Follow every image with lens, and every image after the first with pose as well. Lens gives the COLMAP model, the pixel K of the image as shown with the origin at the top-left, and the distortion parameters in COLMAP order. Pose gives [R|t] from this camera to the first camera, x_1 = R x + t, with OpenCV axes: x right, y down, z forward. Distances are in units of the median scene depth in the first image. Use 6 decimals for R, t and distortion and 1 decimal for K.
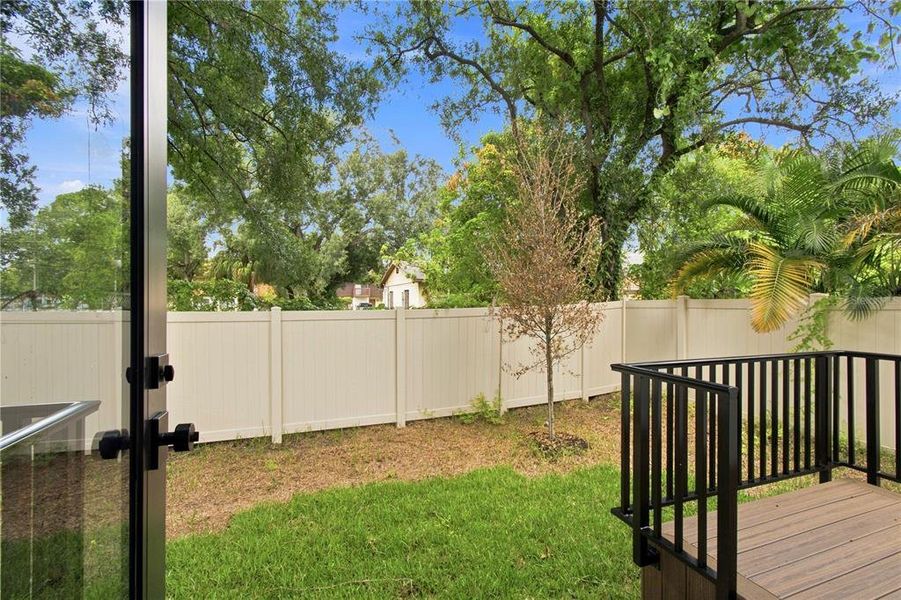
lens RADIAL K [[399.9, 0, 450.1], [0, 399.9, 303.3], [0, 0, 1]] dist [0.000252, 0.000083]
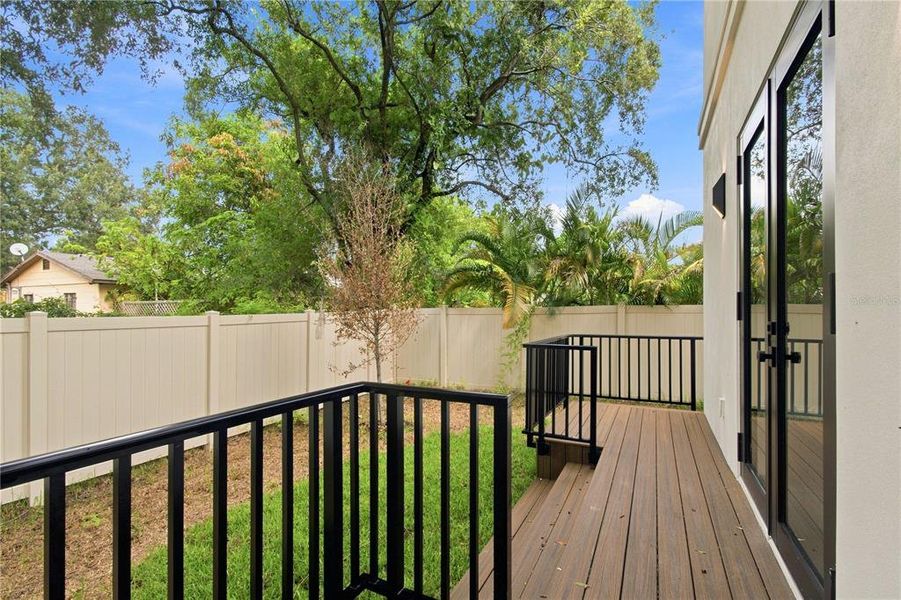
lens RADIAL K [[406.5, 0, 448.1], [0, 406.5, 316.5], [0, 0, 1]] dist [-0.009638, 0.006479]
pose [[0.734162, -0.008361, 0.678922, -0.326845], [0.001666, 0.999943, 0.010513, 0.007520], [-0.678972, -0.006587, 0.734135, -0.007496]]
